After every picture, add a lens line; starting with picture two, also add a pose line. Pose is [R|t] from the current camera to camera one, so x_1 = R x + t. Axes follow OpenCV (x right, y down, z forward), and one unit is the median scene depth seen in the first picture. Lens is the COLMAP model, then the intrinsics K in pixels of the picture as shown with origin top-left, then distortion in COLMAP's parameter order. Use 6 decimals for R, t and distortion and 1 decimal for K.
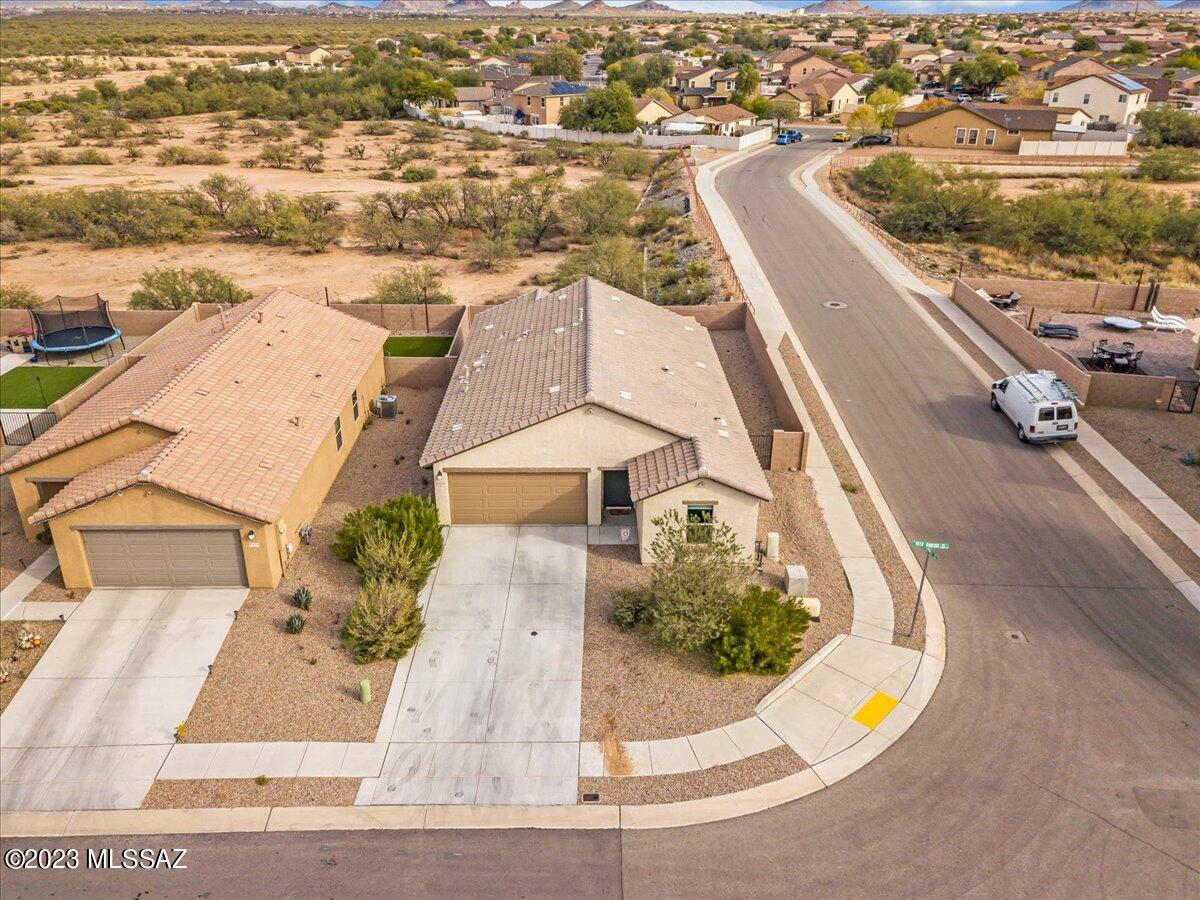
lens RADIAL K [[956.0, 0, 587.9], [0, 956.0, 476.8], [0, 0, 1]] dist [0.020915, 0.012913]
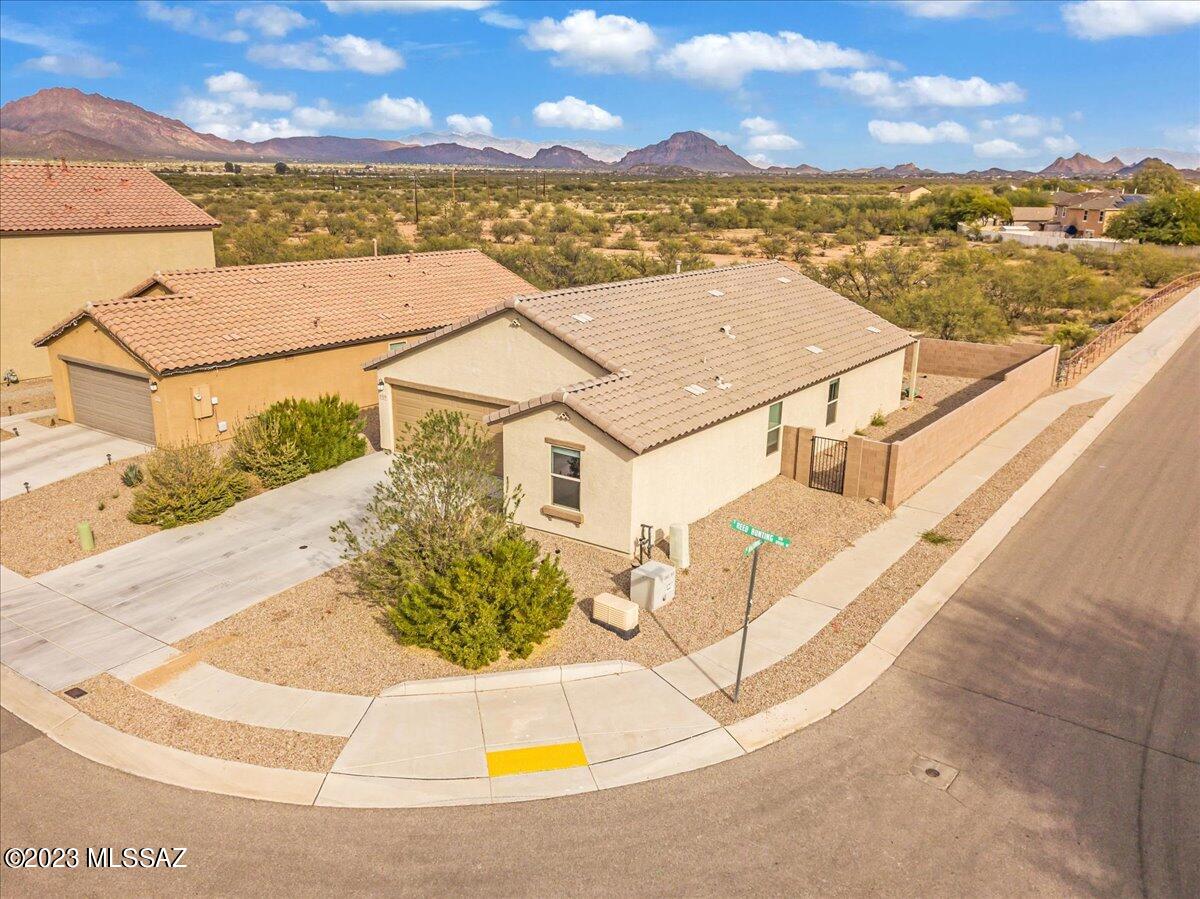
lens RADIAL K [[956.0, 0, 587.9], [0, 956.0, 476.3], [0, 0, 1]] dist [0.020915, 0.012913]
pose [[0.810456, 0.183464, -0.556329, 0.566167], [-0.265352, 0.961648, -0.069434, 0.101689], [0.522254, 0.203896, 0.828056, 0.460449]]
